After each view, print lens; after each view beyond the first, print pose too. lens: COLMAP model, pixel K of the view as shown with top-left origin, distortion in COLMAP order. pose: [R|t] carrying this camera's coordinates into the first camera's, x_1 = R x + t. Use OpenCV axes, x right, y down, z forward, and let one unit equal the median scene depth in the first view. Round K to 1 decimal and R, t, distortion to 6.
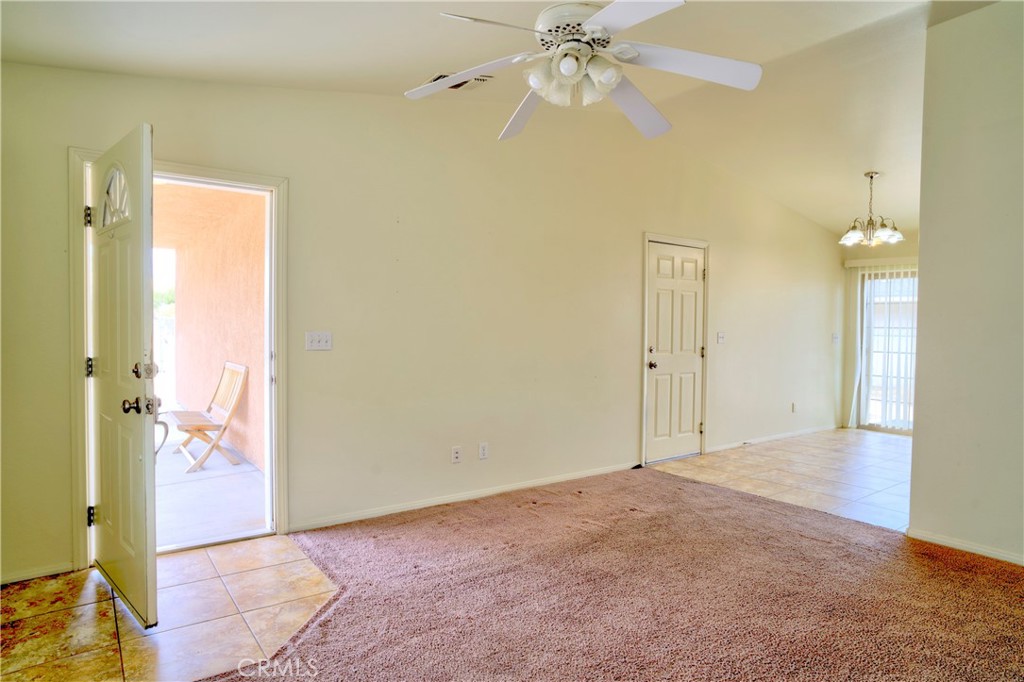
lens RADIAL K [[608.8, 0, 510.2], [0, 608.8, 344.3], [0, 0, 1]] dist [-0.002560, 0.000197]
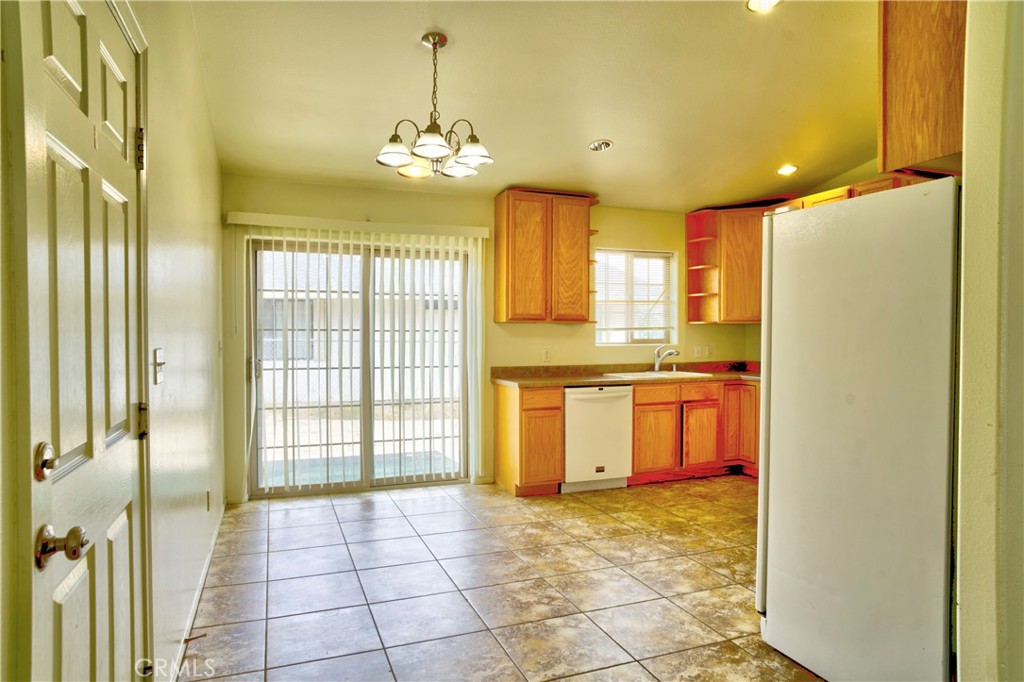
lens RADIAL K [[608.8, 0, 510.2], [0, 608.8, 344.3], [0, 0, 1]] dist [-0.002560, 0.000197]
pose [[0.249846, -0.030967, 0.967790, 0.068152], [0.027508, 0.999312, 0.024874, -0.022505], [-0.967895, 0.020408, 0.250526, 0.670652]]
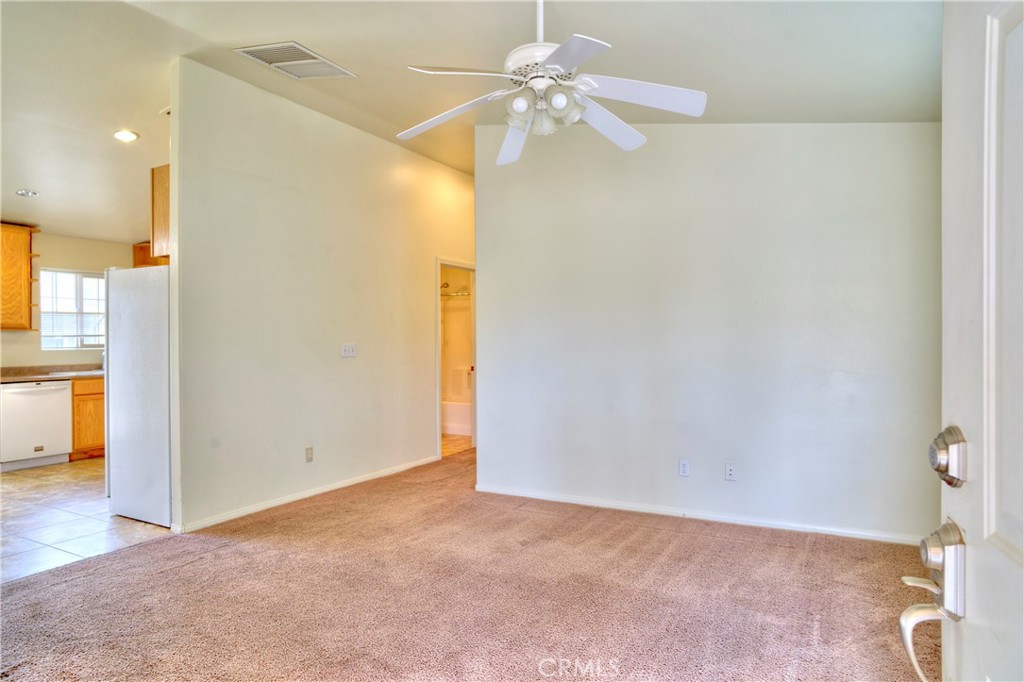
lens RADIAL K [[608.8, 0, 510.2], [0, 608.8, 344.3], [0, 0, 1]] dist [-0.002560, 0.000197]
pose [[-0.421815, -0.016444, 0.906533, -0.294898], [0.024729, 0.999255, 0.029633, -0.016681], [-0.906345, 0.034918, -0.421094, 0.502012]]
